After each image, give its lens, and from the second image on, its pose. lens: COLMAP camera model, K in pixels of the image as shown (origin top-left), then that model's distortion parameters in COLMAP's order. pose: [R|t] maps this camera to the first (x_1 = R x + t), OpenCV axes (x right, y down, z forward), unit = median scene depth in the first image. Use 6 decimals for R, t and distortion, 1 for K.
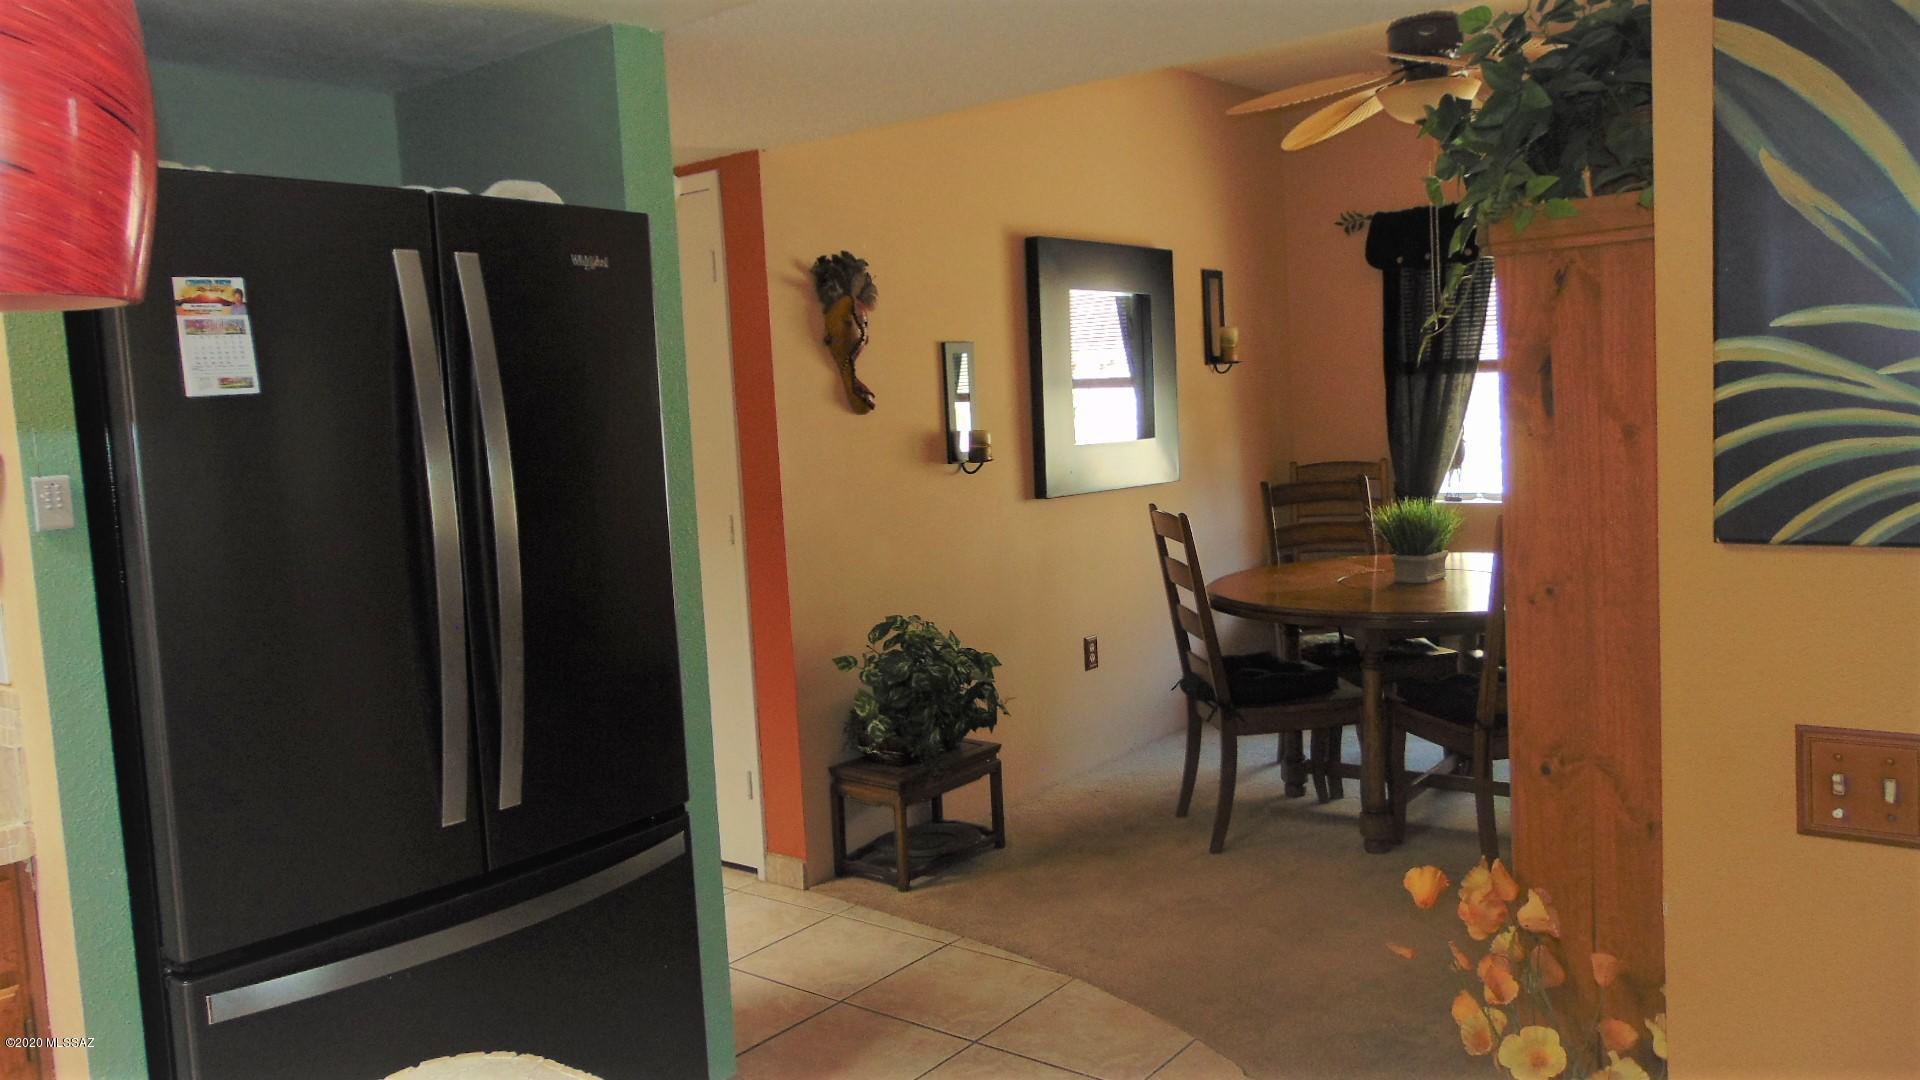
lens RADIAL K [[1430.3, 0, 960.0], [0, 1430.3, 540.0], [0, 0, 1]] dist [-0.032907, 0.068065]
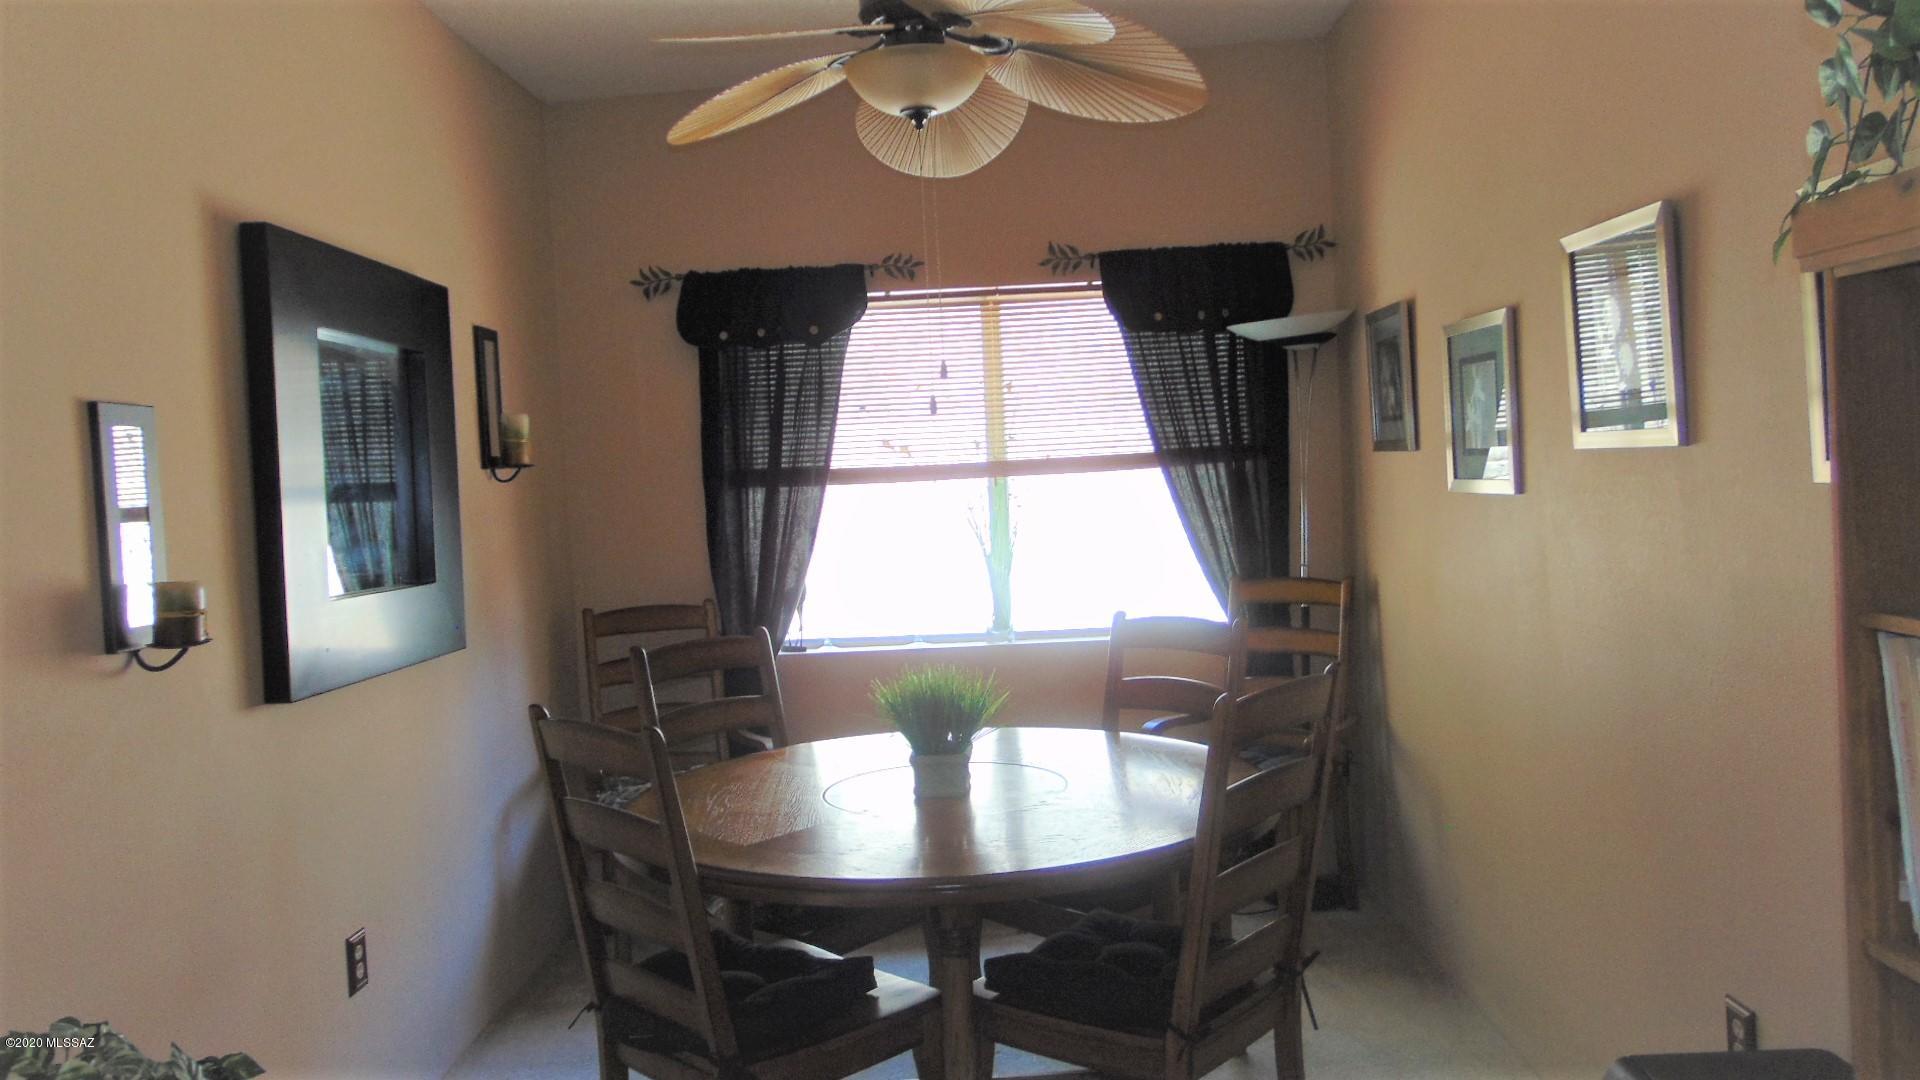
lens RADIAL K [[1430.3, 0, 960.0], [0, 1430.3, 540.0], [0, 0, 1]] dist [-0.032907, 0.068065]
pose [[0.791194, -0.012591, 0.611435, -0.060430], [0.066702, 0.995600, -0.065811, -0.033706], [-0.607917, 0.092853, 0.788553, 0.369575]]
